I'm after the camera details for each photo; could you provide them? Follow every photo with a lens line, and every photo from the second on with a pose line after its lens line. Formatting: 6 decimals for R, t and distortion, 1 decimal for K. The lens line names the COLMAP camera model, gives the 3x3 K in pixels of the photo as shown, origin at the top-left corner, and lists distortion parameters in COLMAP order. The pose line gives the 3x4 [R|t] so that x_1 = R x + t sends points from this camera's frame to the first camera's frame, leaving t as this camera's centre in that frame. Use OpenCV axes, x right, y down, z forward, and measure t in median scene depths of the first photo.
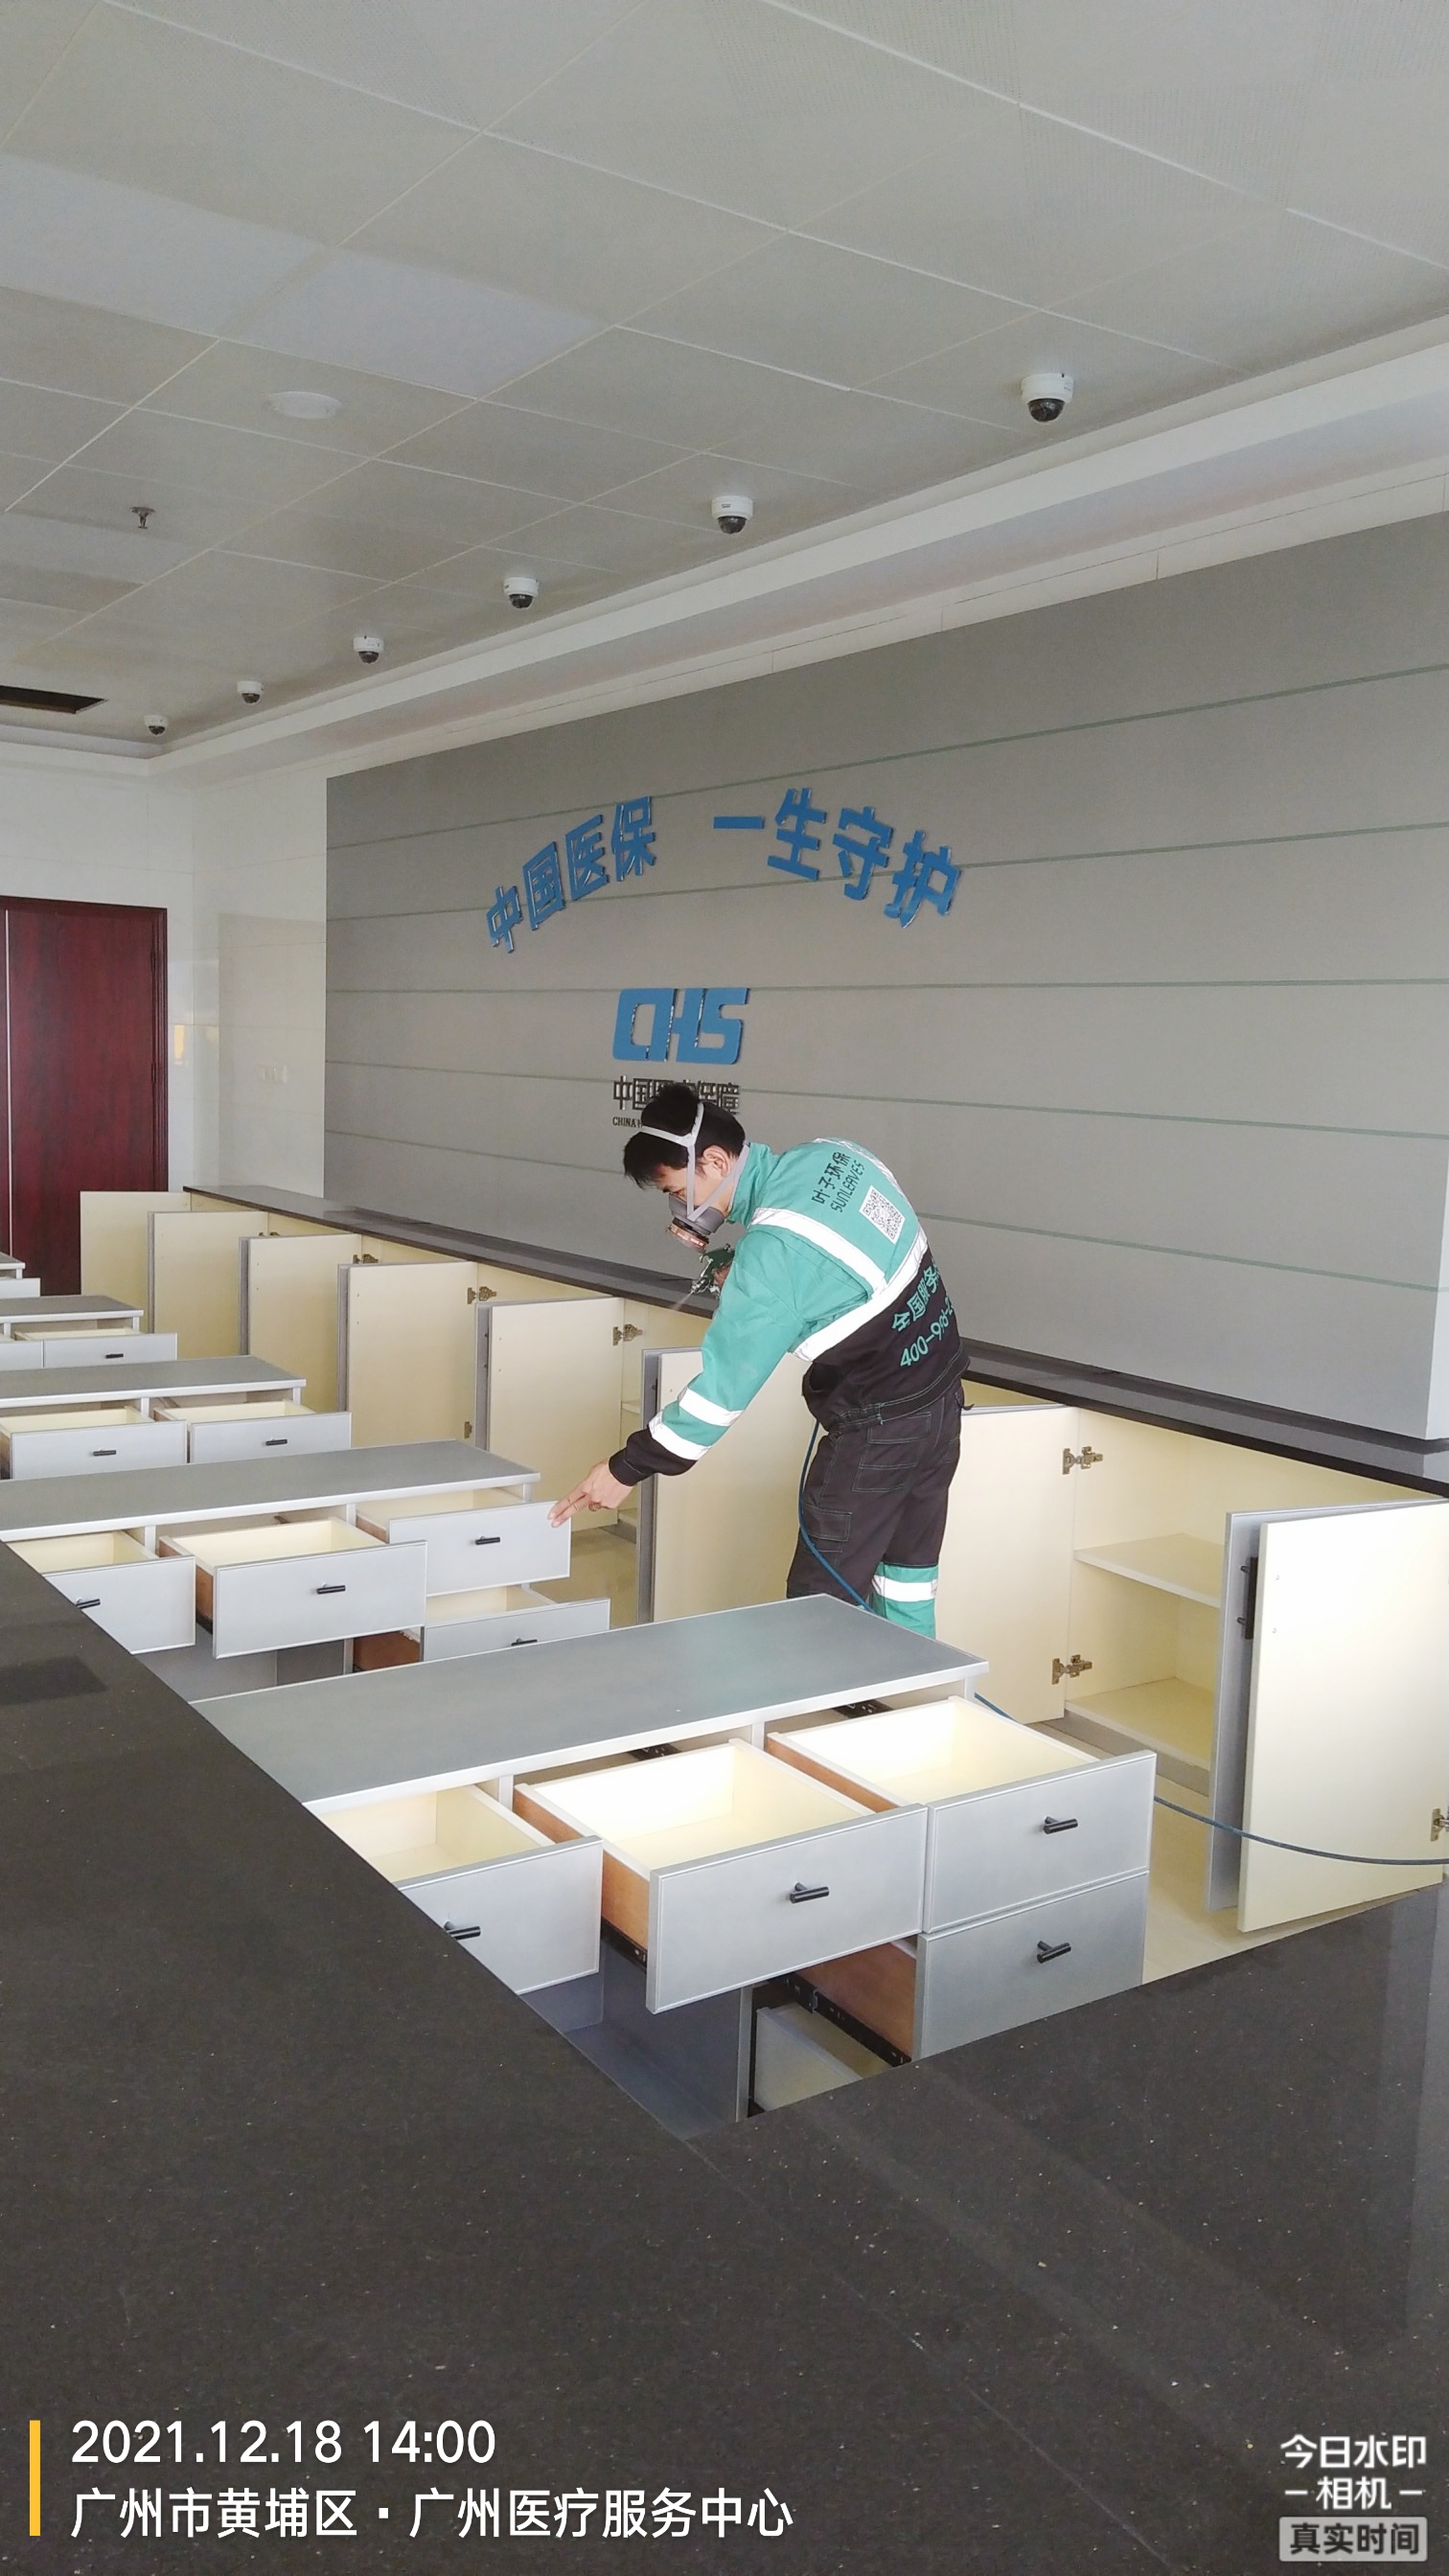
lens RADIAL K [[1942.5, 0, 724.5], [0, 1942.5, 1288.0], [0, 0, 1]] dist [0.037112, -0.001575]
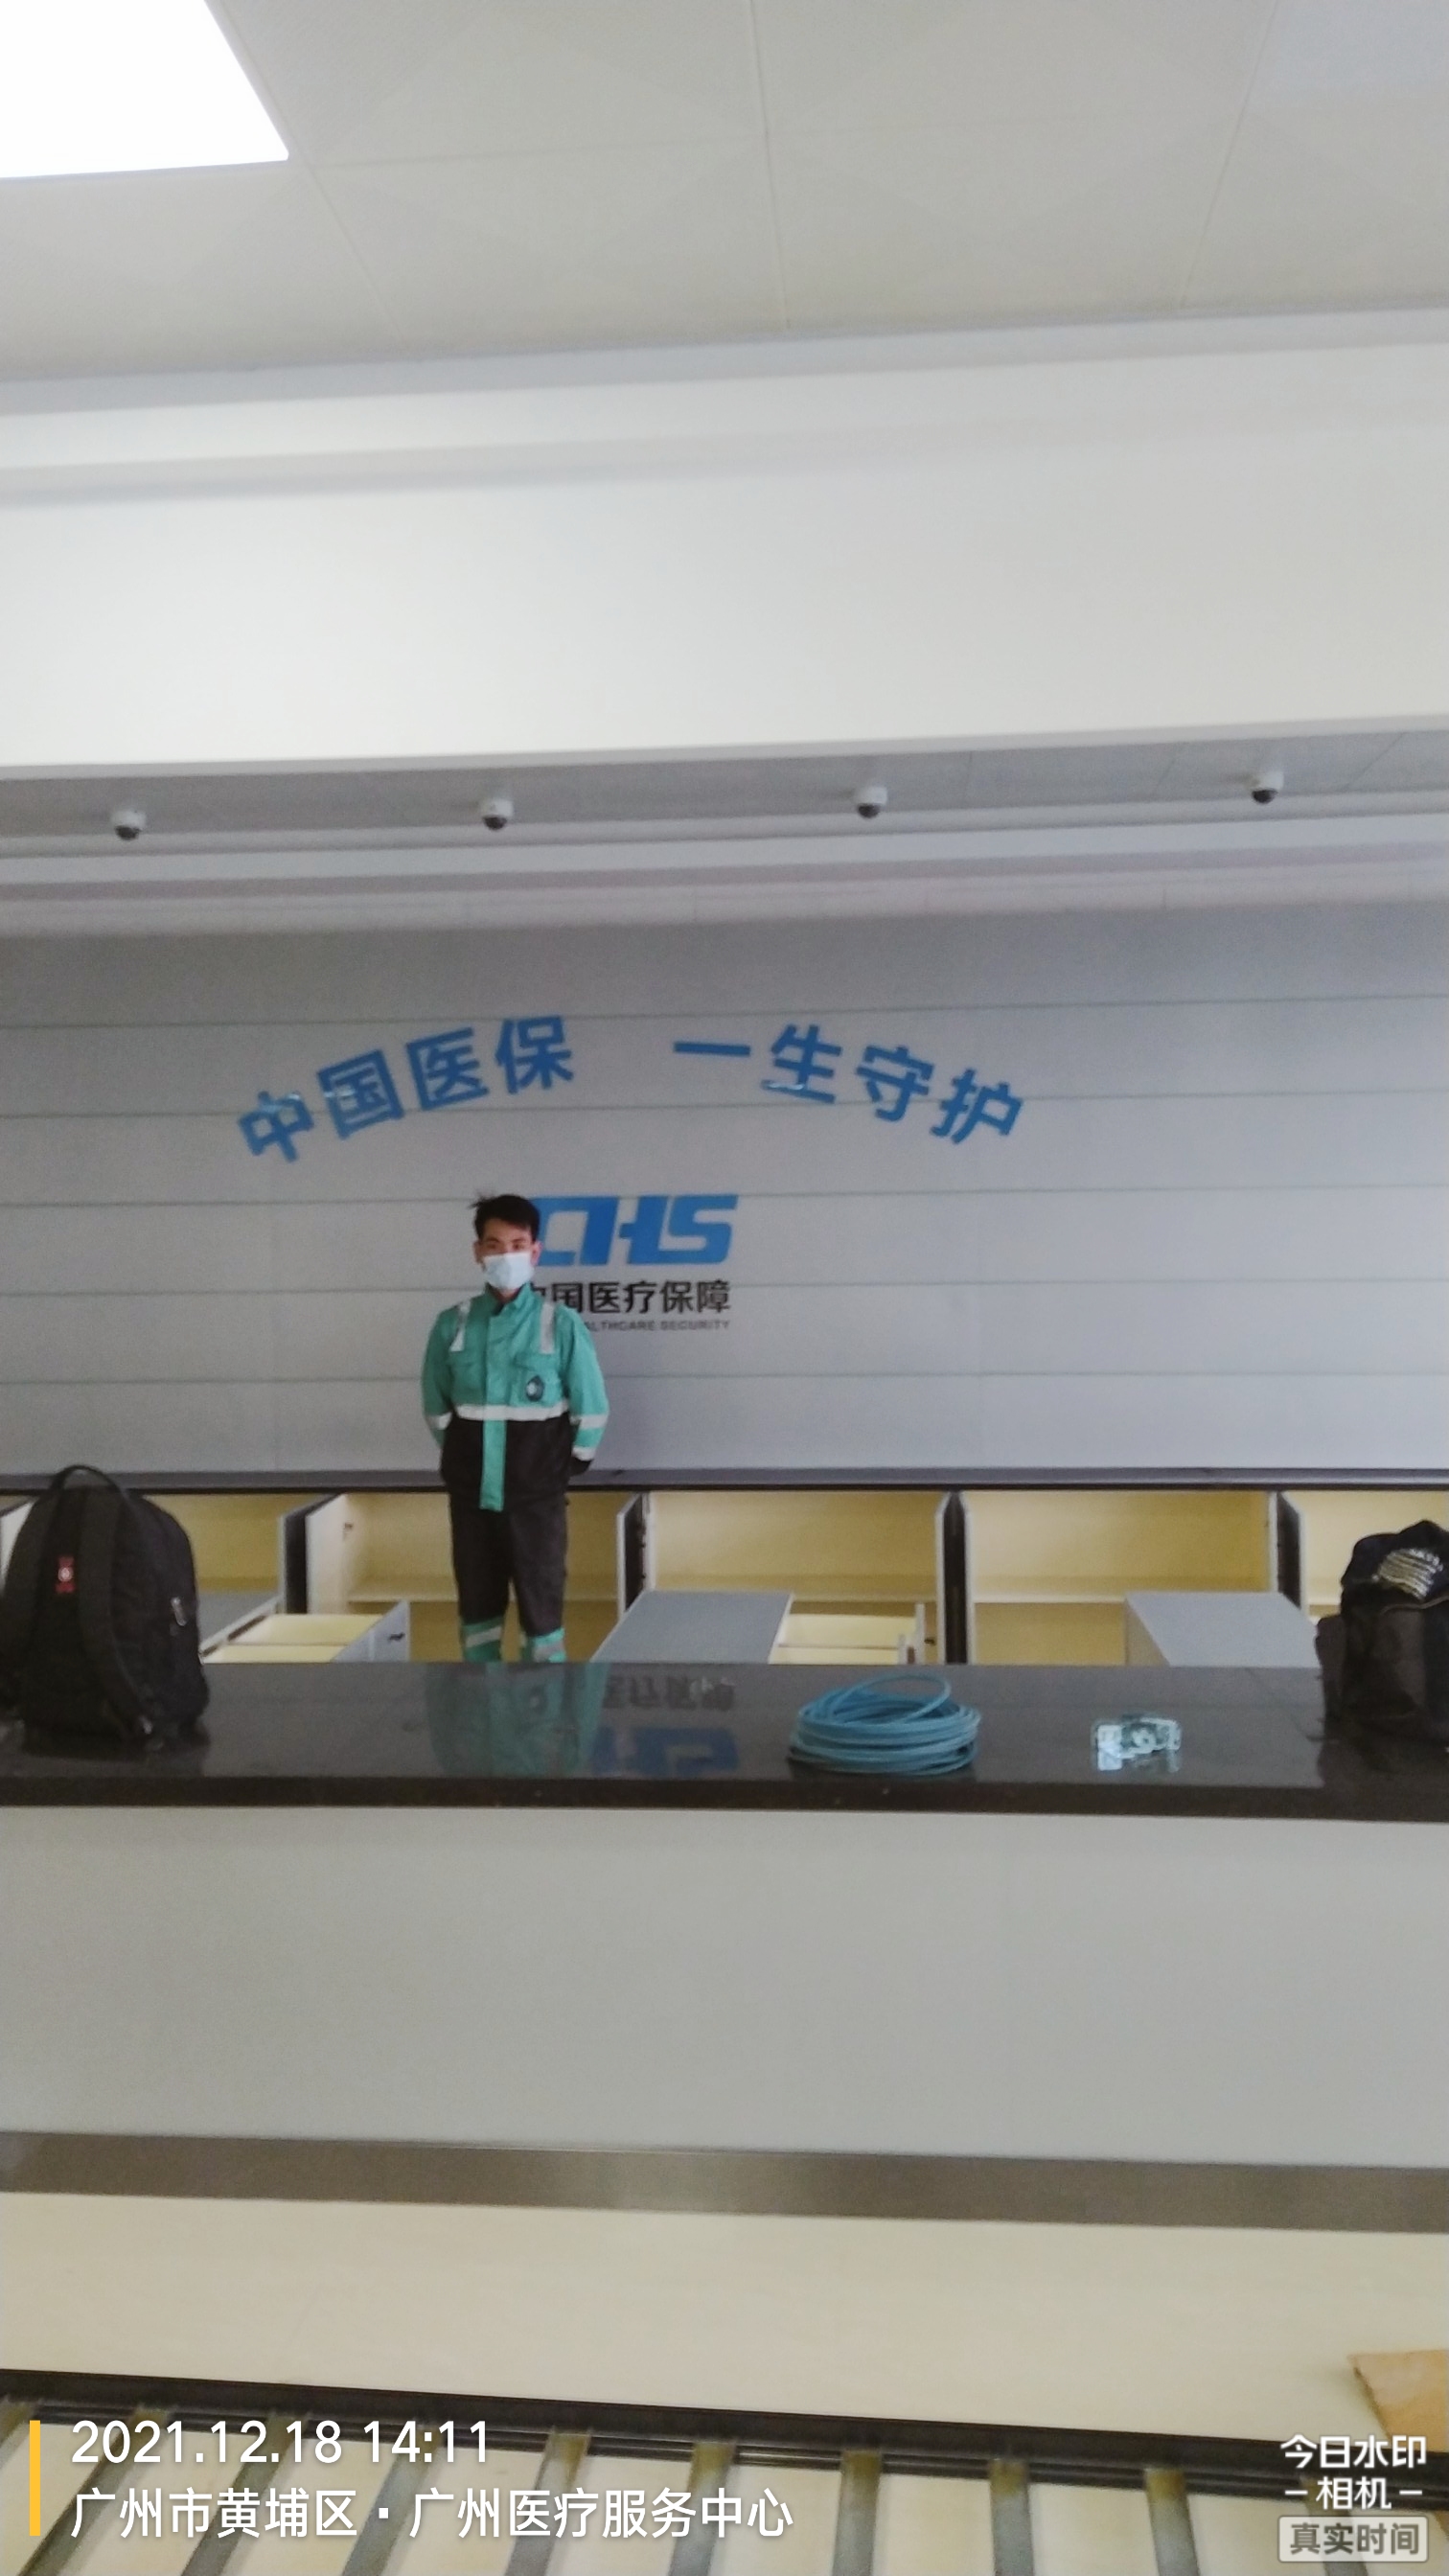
lens RADIAL K [[1942.5, 0, 724.5], [0, 1942.5, 1288.0], [0, 0, 1]] dist [0.037112, -0.001575]
pose [[0.632767, -0.054122, 0.772449, -0.977579], [0.127131, 0.991279, -0.034688, -0.072509], [-0.763835, 0.120151, 0.634129, 0.347504]]
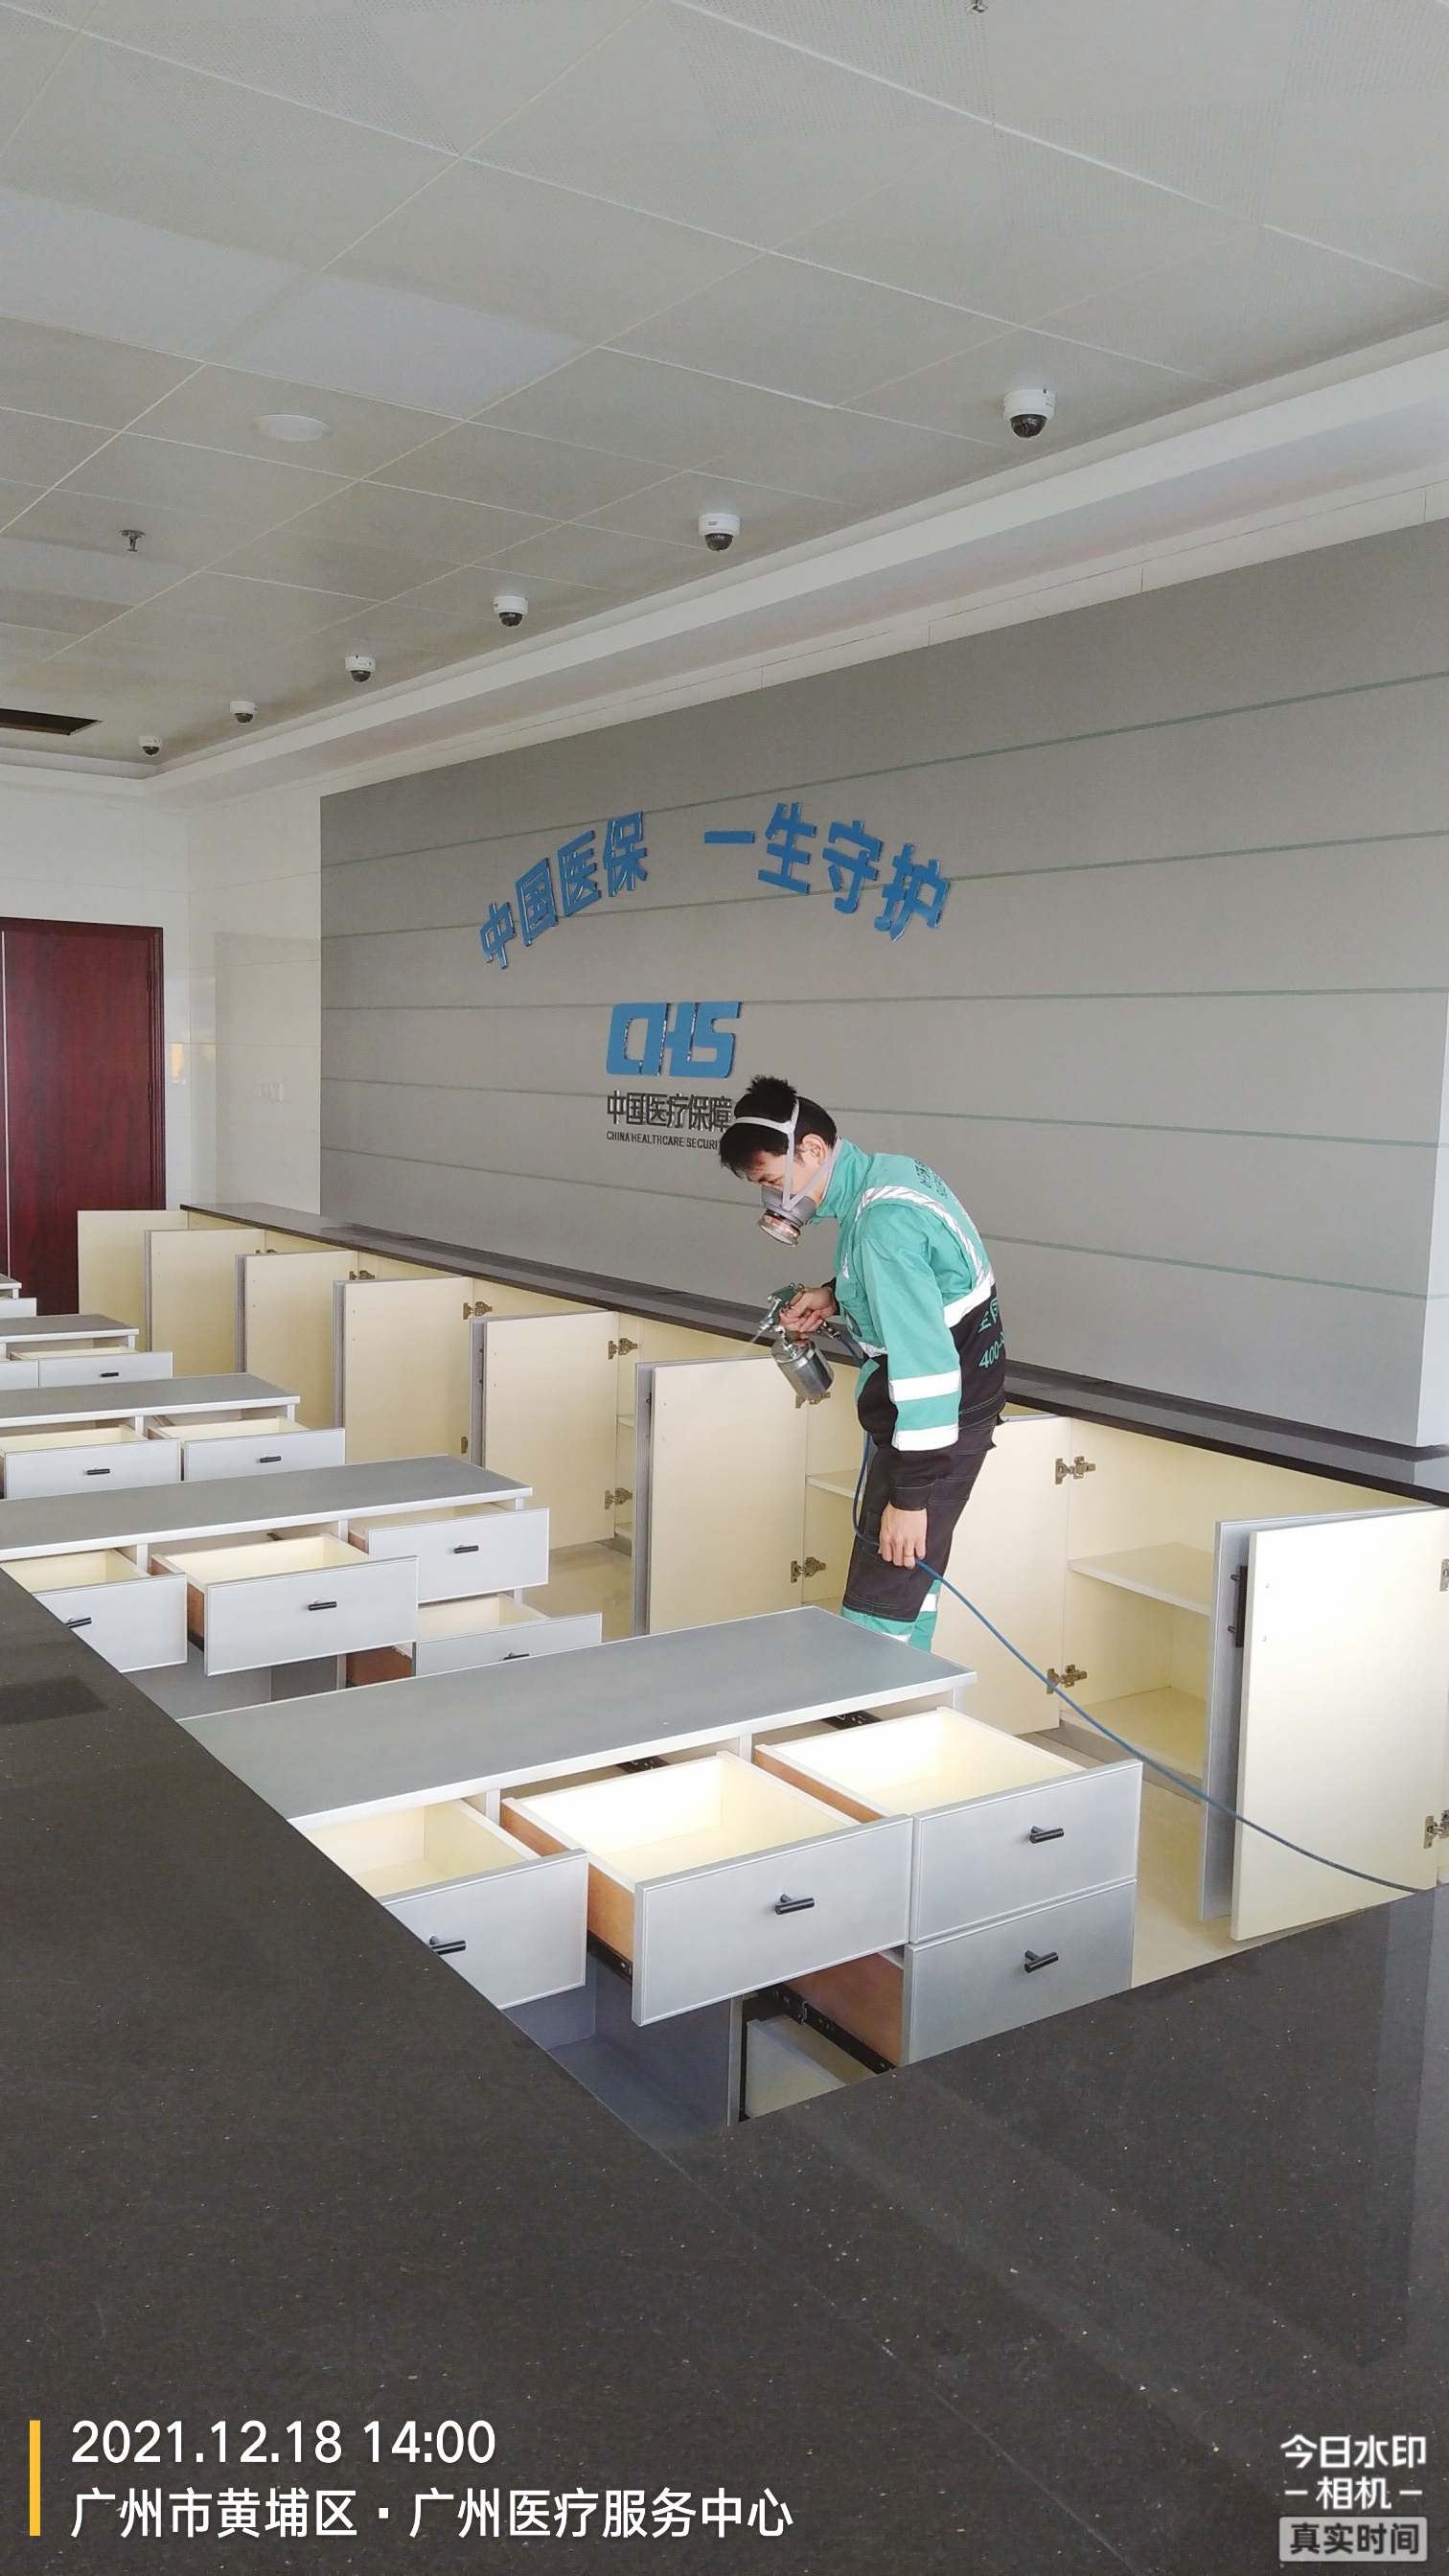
lens RADIAL K [[1942.5, 0, 724.5], [0, 1942.5, 1288.0], [0, 0, 1]] dist [0.037112, -0.001575]
pose [[0.999958, -0.009098, -0.001136, 0.004453], [0.009090, 0.999937, -0.006569, -0.000237], [0.001196, 0.006559, 0.999978, -0.002197]]
